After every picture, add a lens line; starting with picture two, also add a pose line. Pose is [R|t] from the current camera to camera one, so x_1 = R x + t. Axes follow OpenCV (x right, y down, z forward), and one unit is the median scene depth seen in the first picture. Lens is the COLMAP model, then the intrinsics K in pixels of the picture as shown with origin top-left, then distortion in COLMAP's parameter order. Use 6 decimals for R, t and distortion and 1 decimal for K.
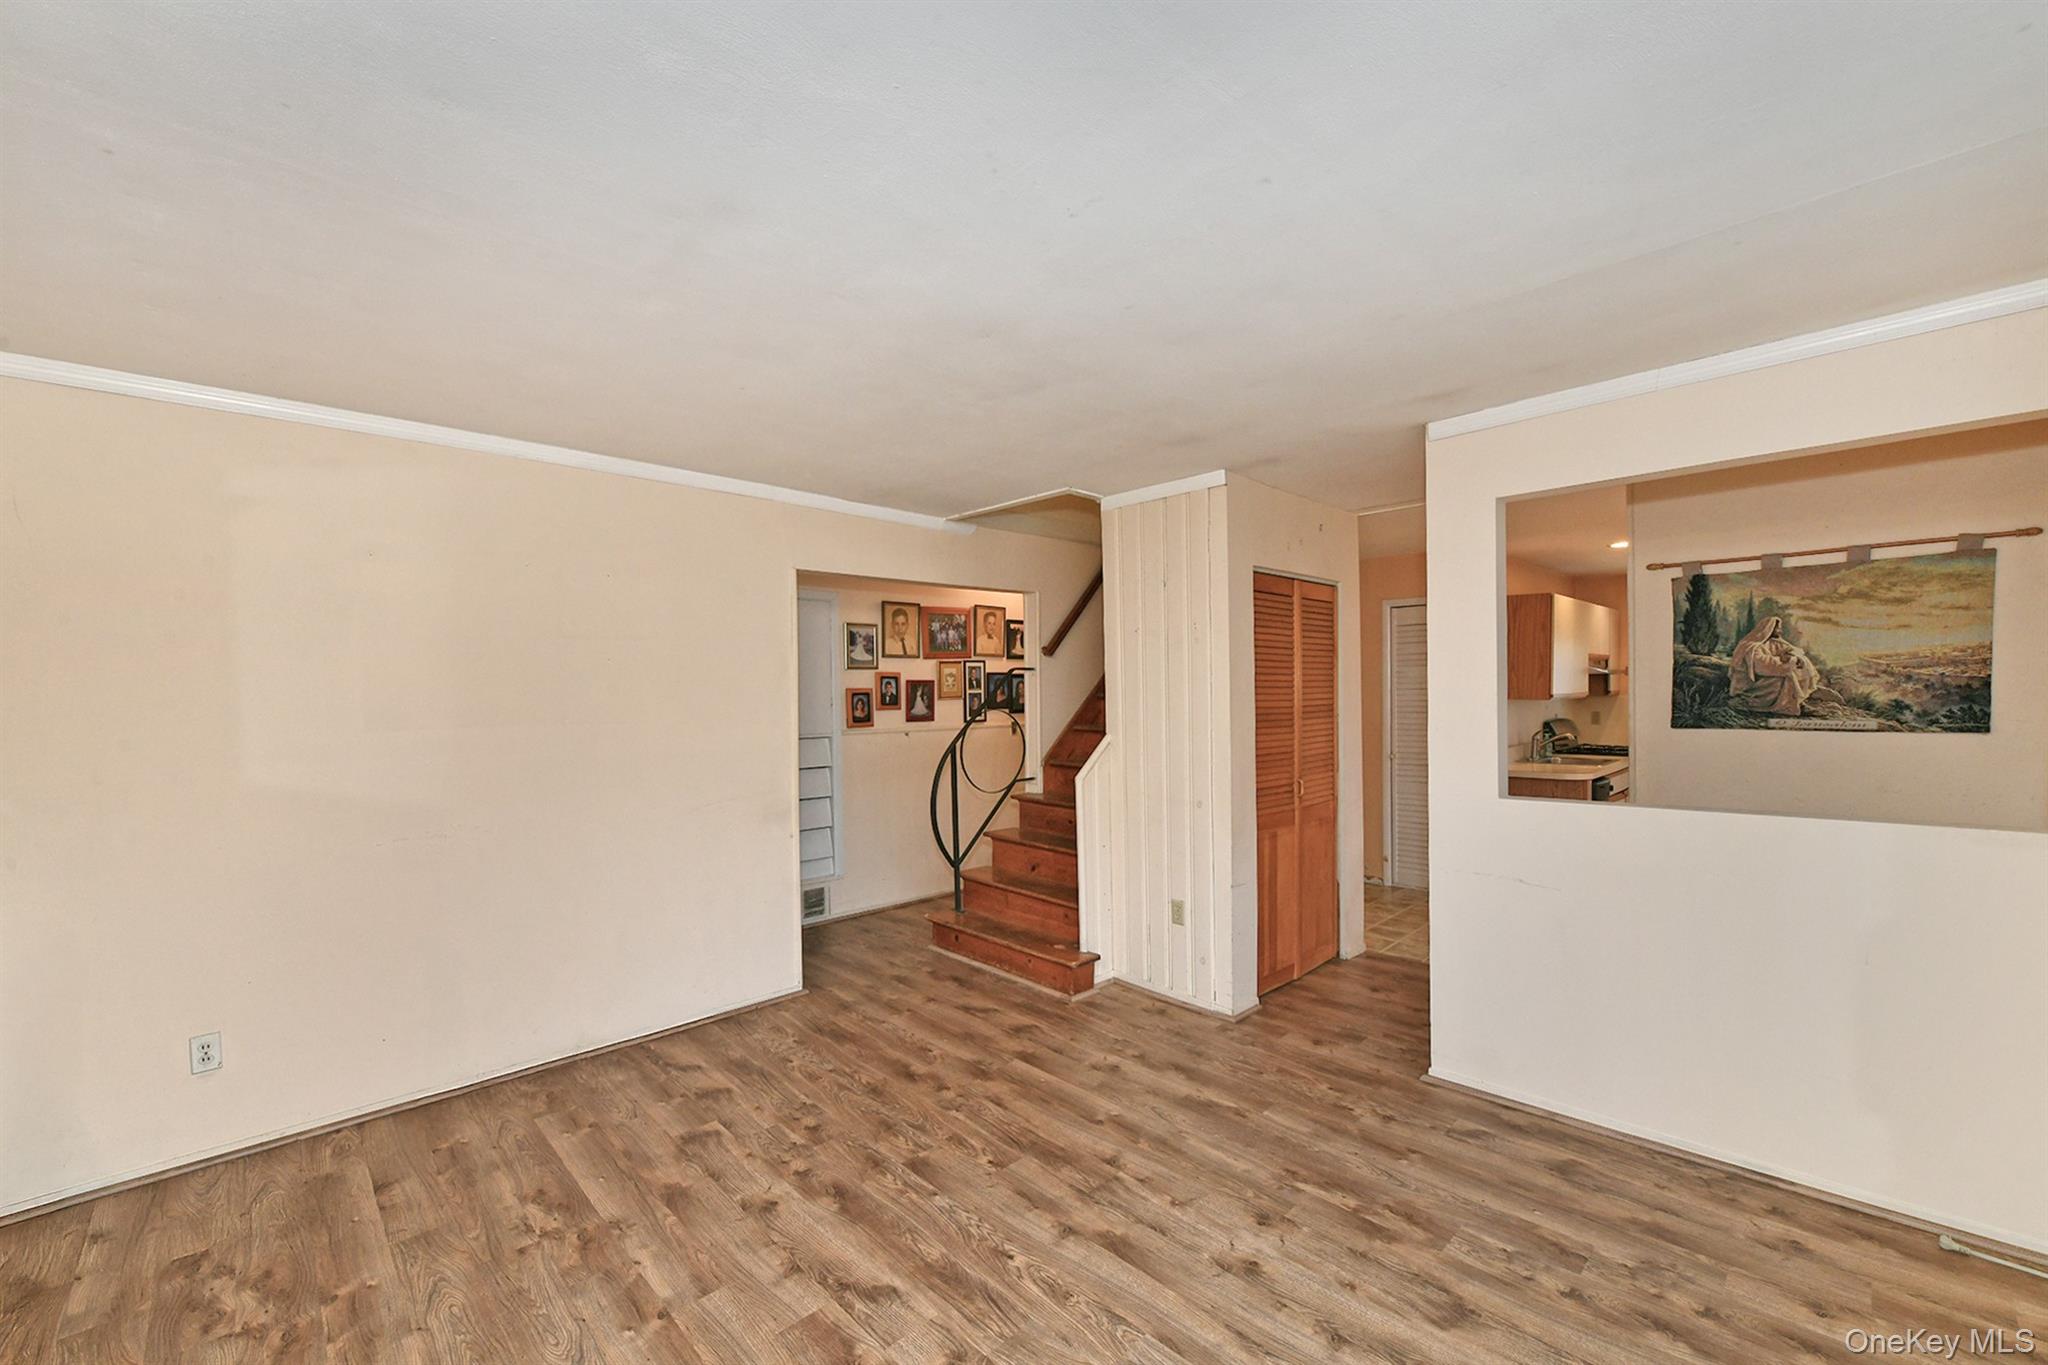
lens RADIAL K [[804.2, 0, 1020.8], [0, 804.2, 691.3], [0, 0, 1]] dist [-0.001036, -0.000194]
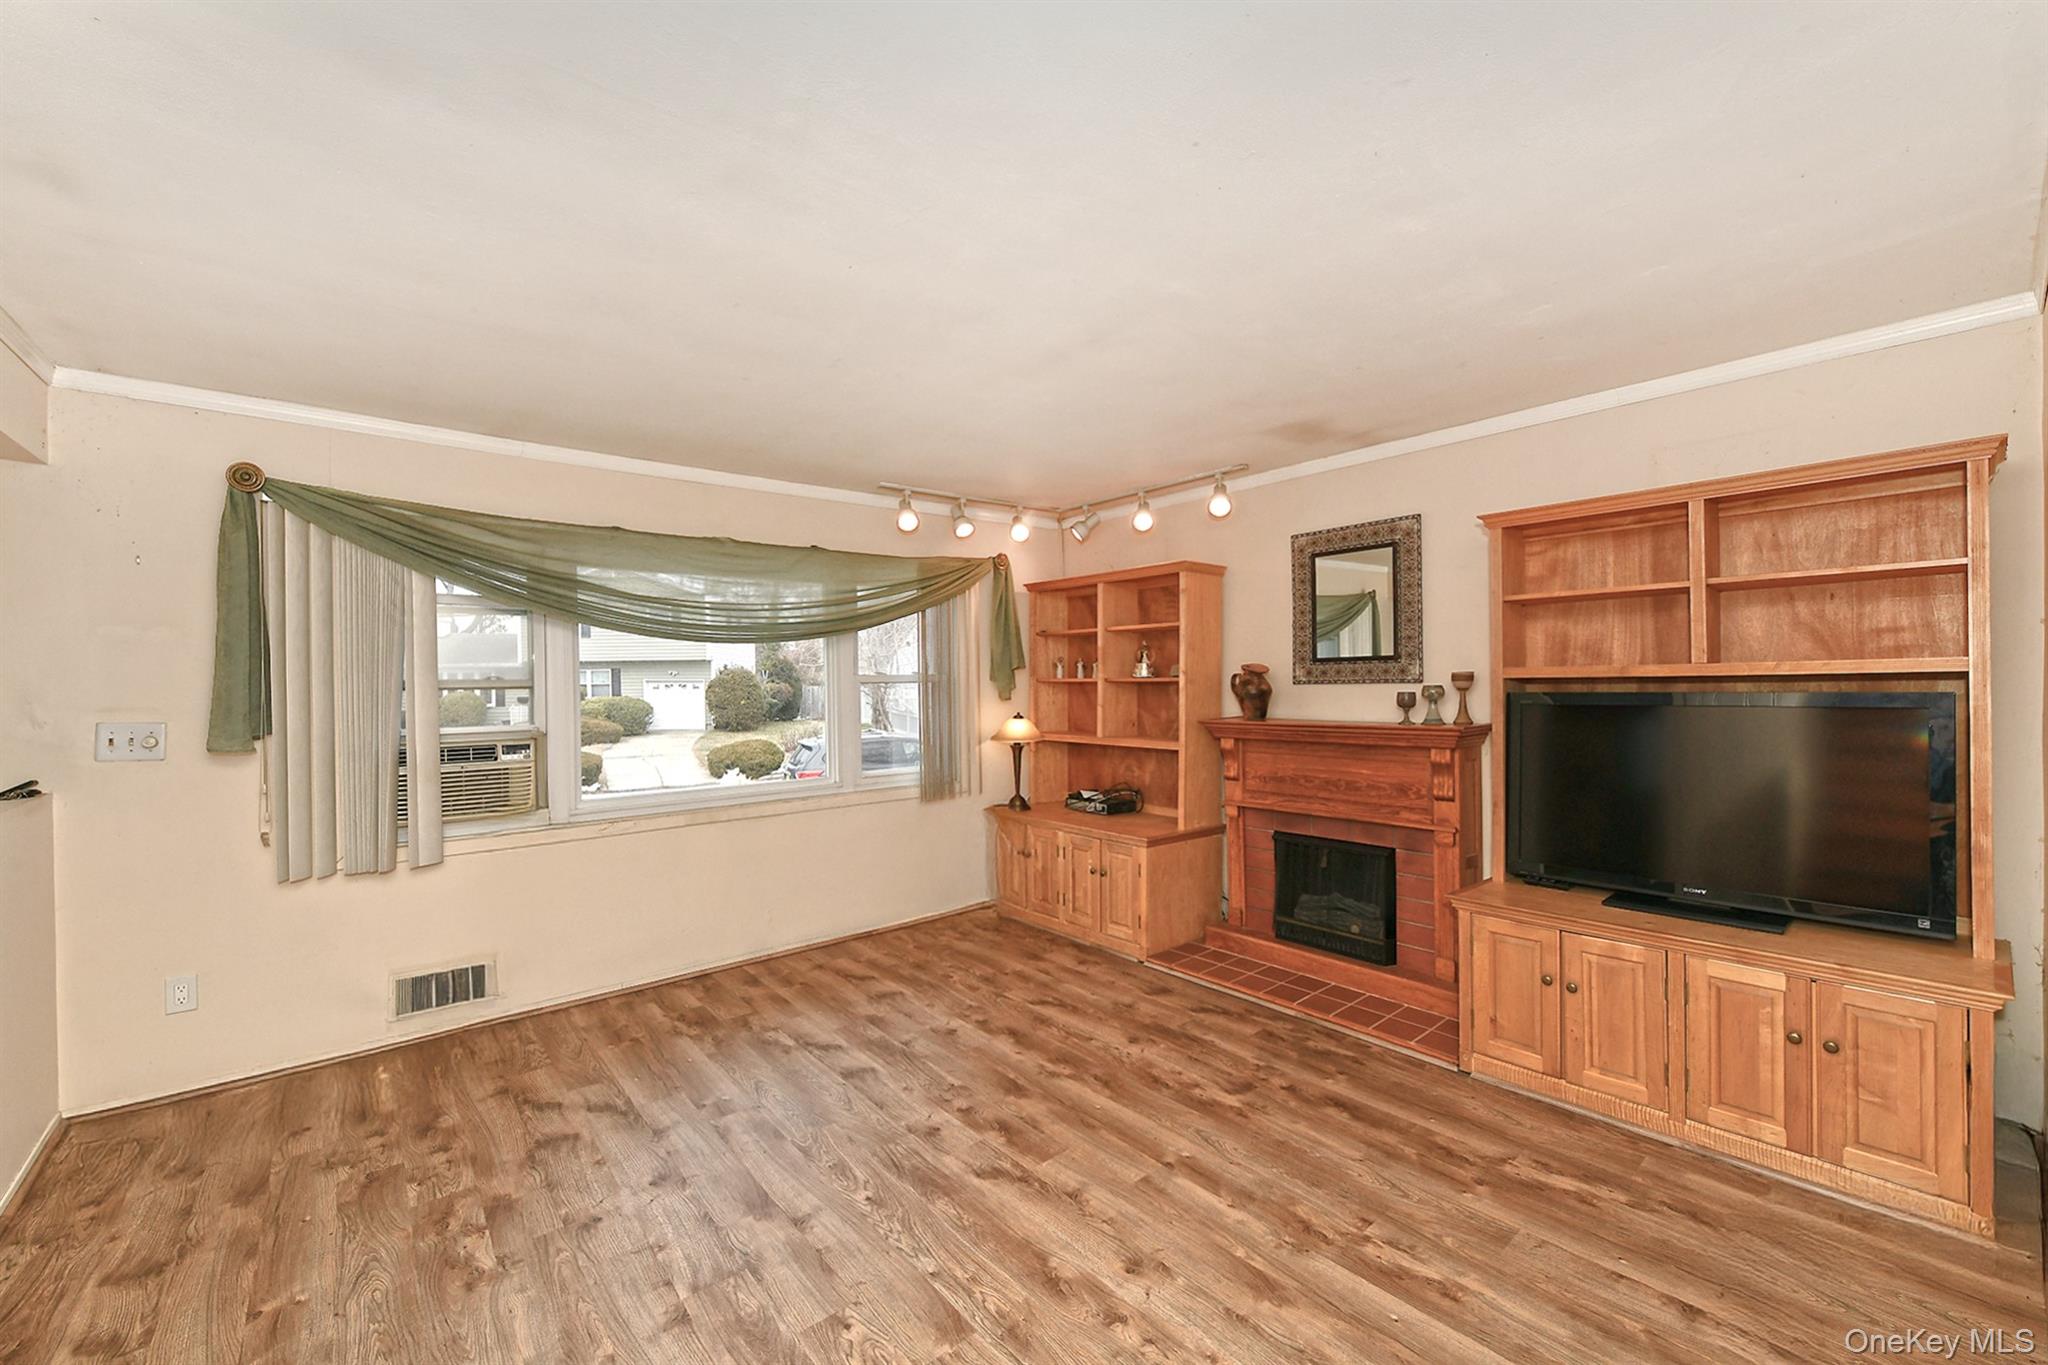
lens RADIAL K [[804.2, 0, 1027.8], [0, 804.2, 684.9], [0, 0, 1]] dist [-0.001036, -0.000194]
pose [[-0.997514, 0.027662, 0.064809, -0.293701], [0.027751, 0.999615, 0.000469, 0.044101], [-0.064771, 0.002266, -0.997898, 1.954925]]
